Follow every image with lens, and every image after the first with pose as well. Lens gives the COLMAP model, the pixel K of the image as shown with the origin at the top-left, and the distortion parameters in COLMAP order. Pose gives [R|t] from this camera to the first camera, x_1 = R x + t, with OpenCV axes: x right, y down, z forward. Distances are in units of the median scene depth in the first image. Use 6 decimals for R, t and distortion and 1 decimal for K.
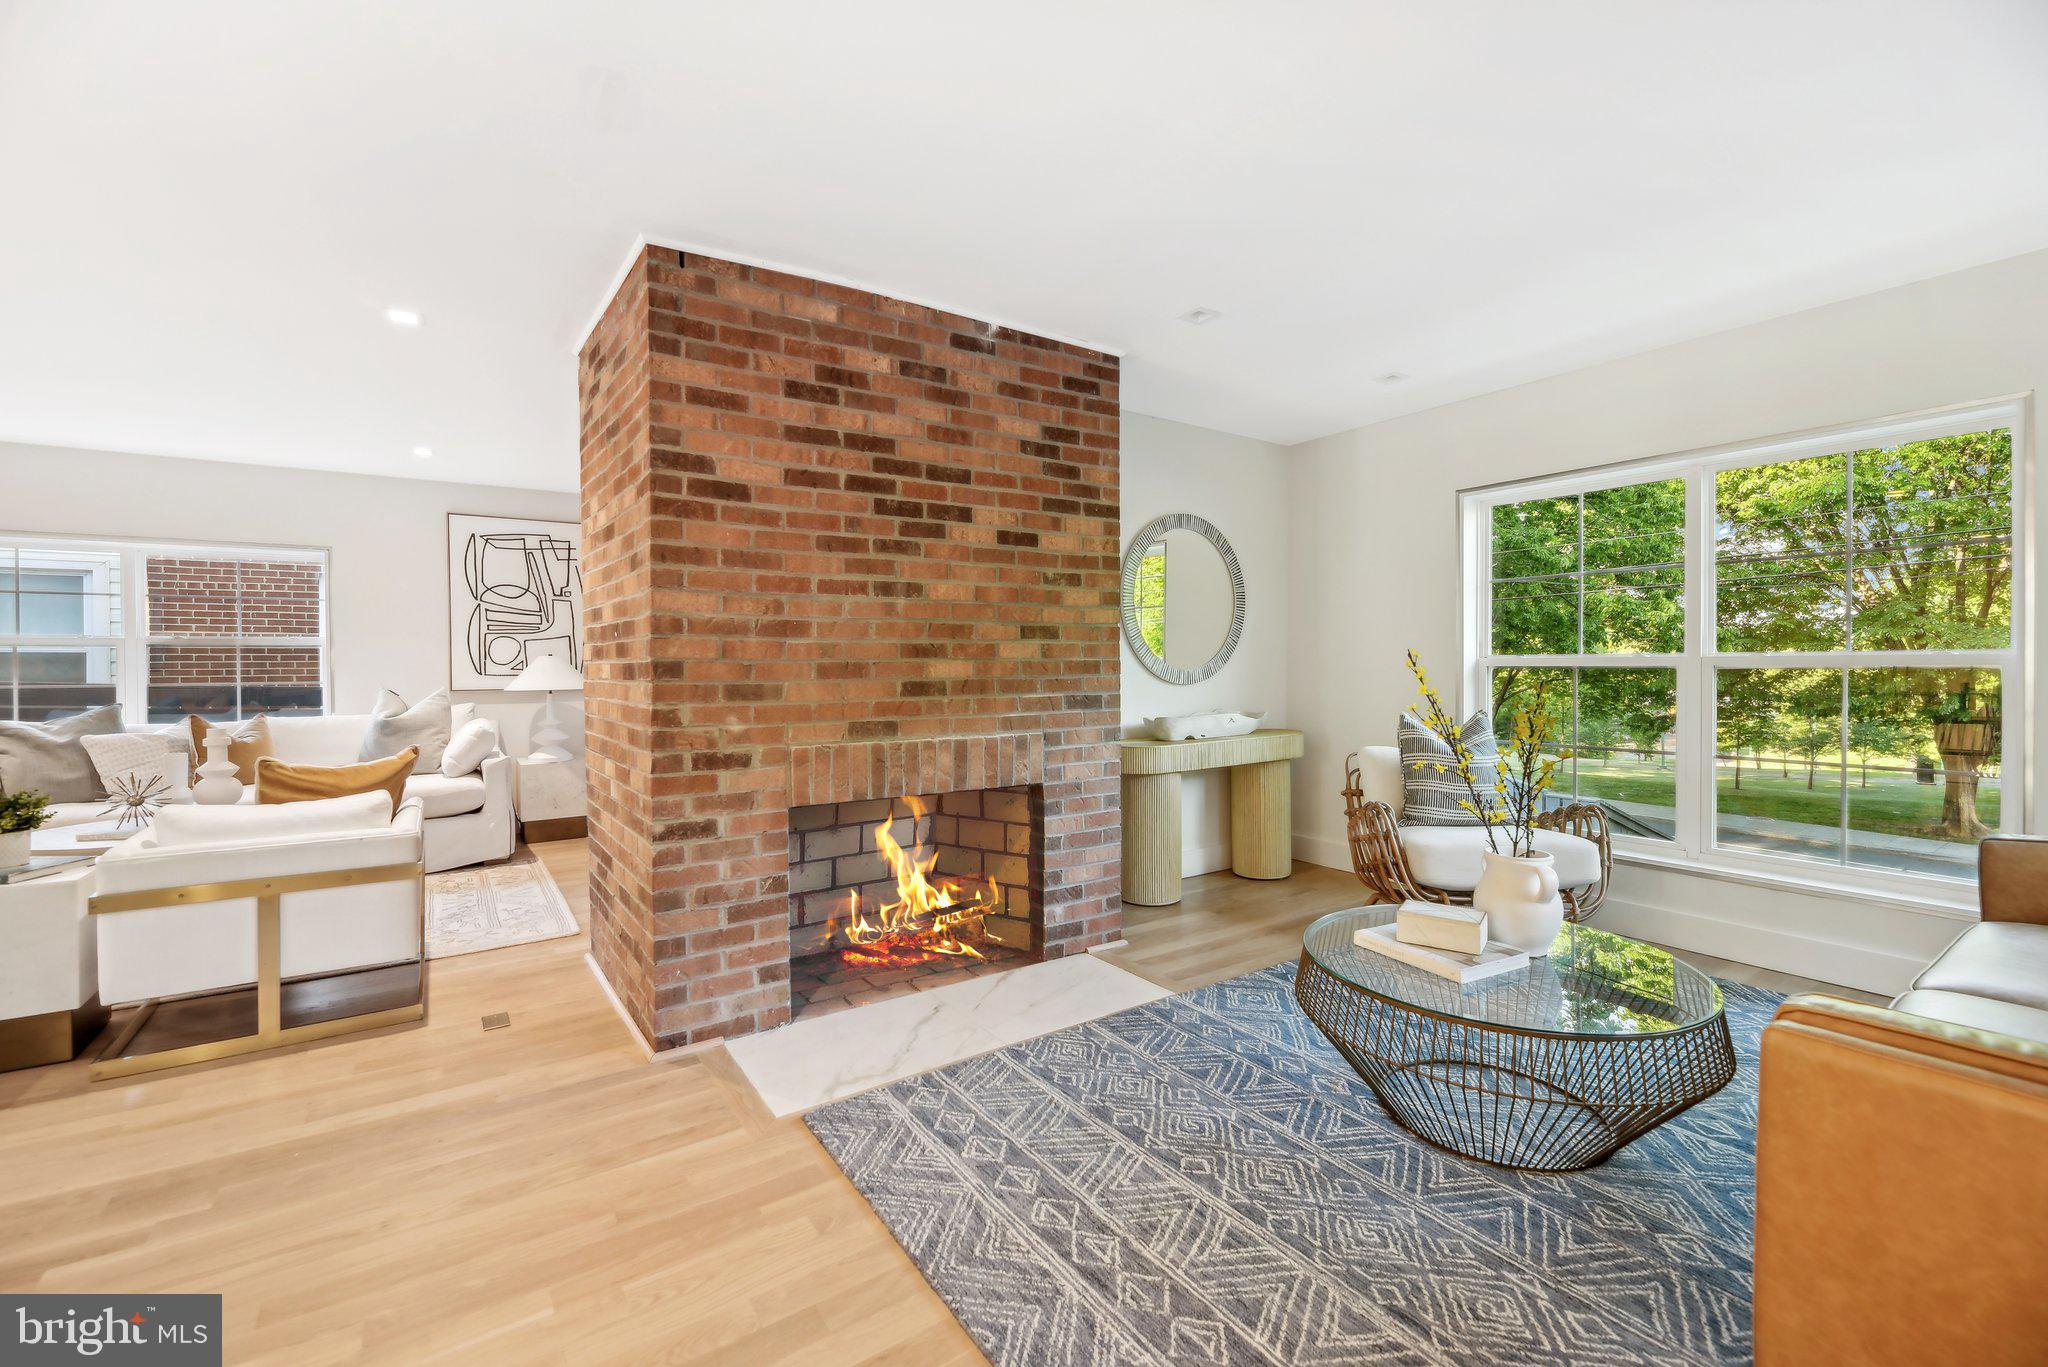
lens RADIAL K [[848.0, 0, 1024.0], [0, 848.0, 671.4], [0, 0, 1]] dist [-0.001276, -0.003305]
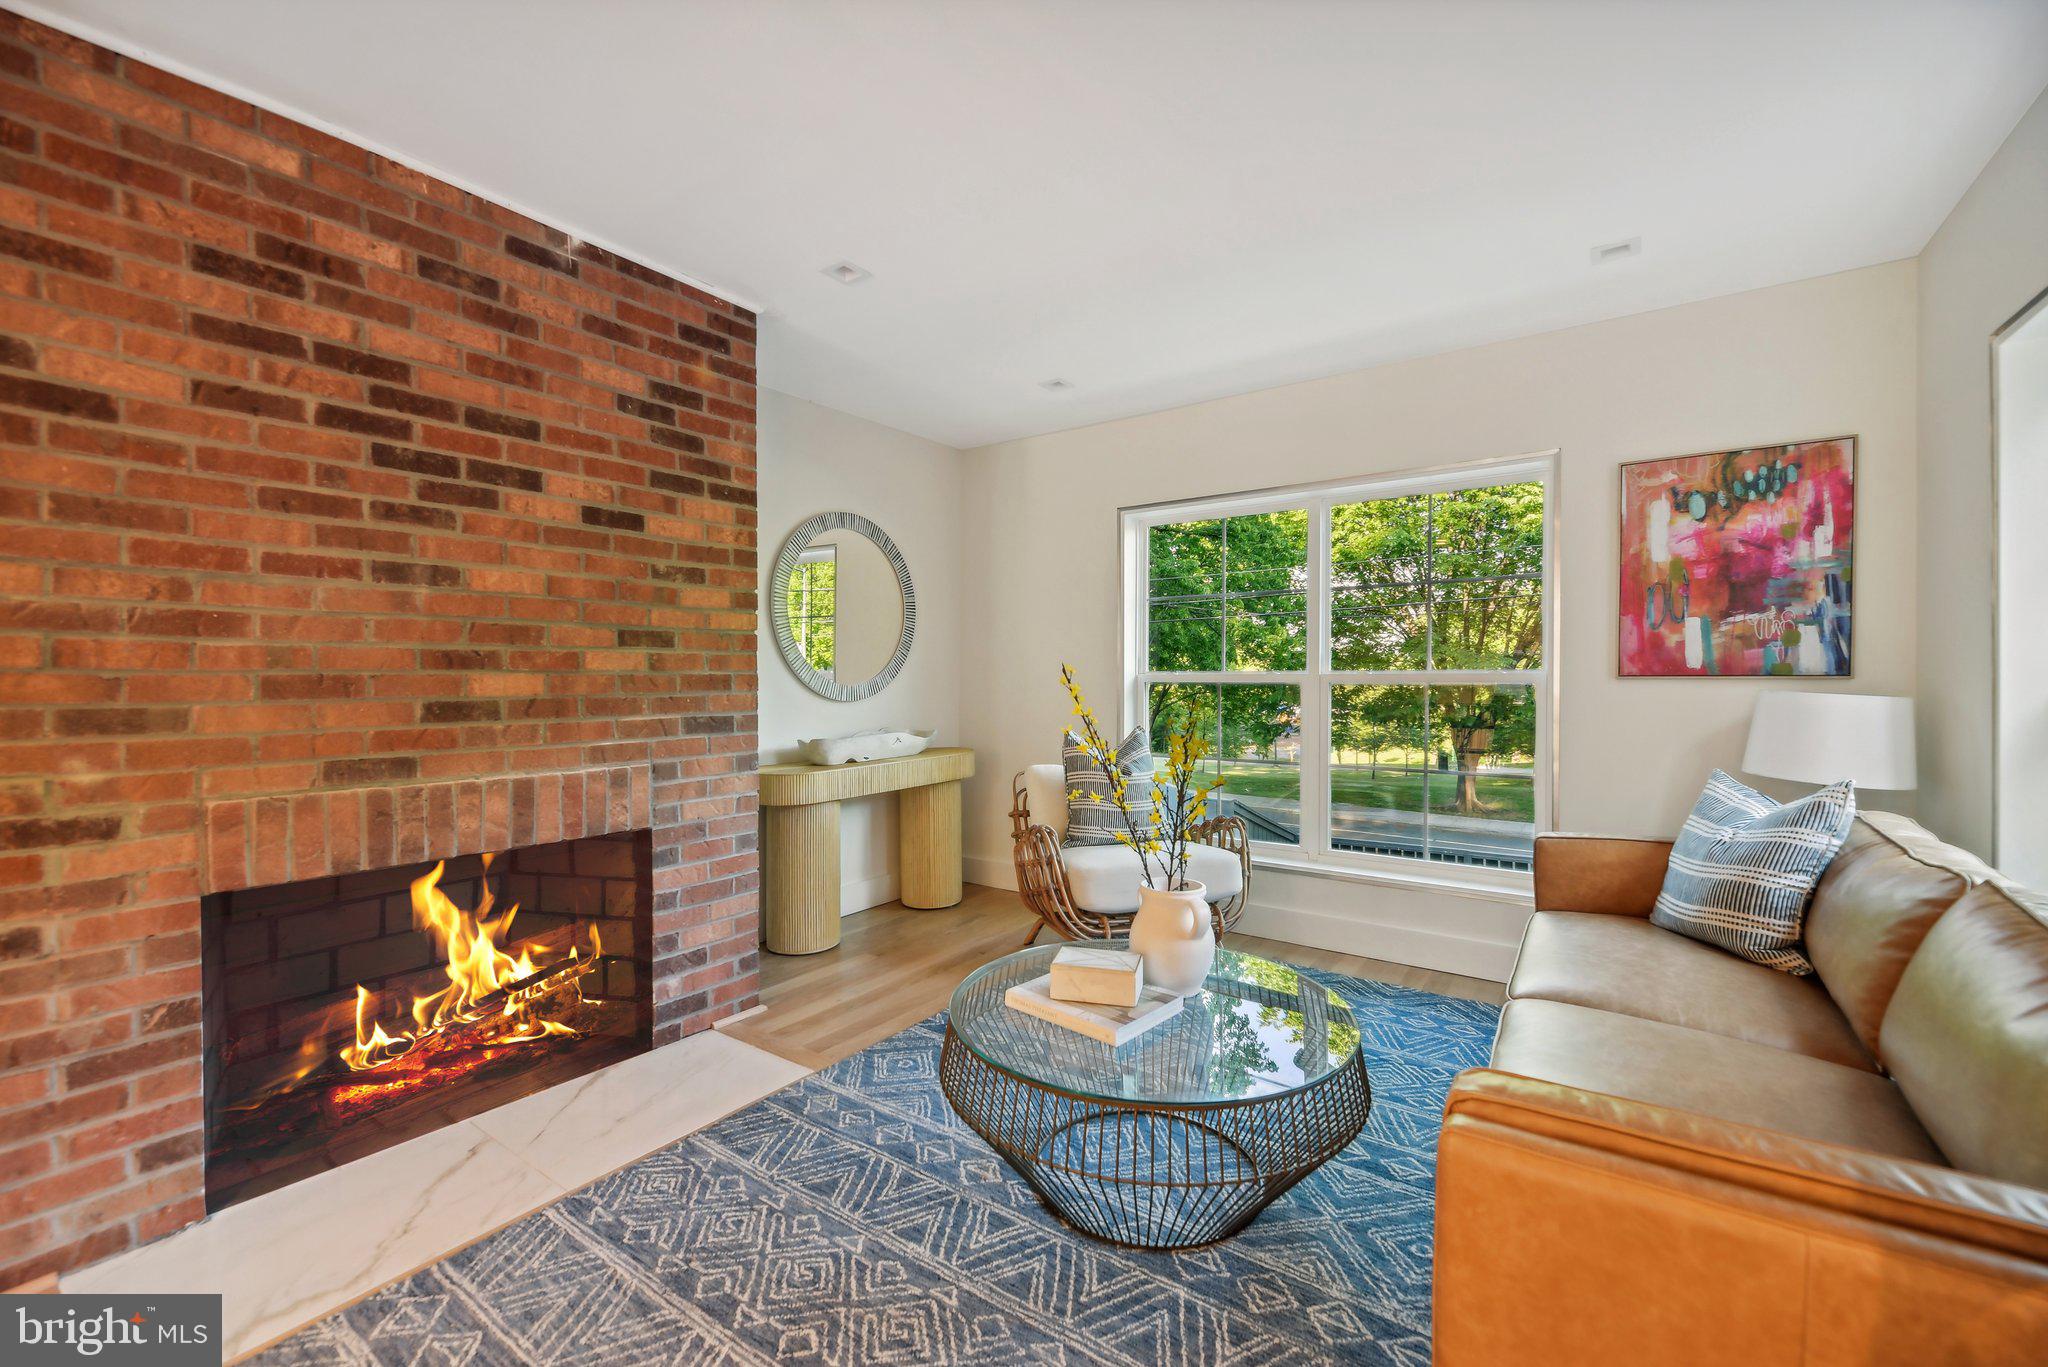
lens RADIAL K [[827.0, 0, 1024.0], [0, 827.0, 683.5], [0, 0, 1]] dist [-0.000643, -0.000446]
pose [[0.938262, 0.002106, 0.345918, 0.093676], [-0.001339, 0.999996, -0.002455, -0.002845], [-0.345922, 0.001840, 0.938262, 0.165060]]
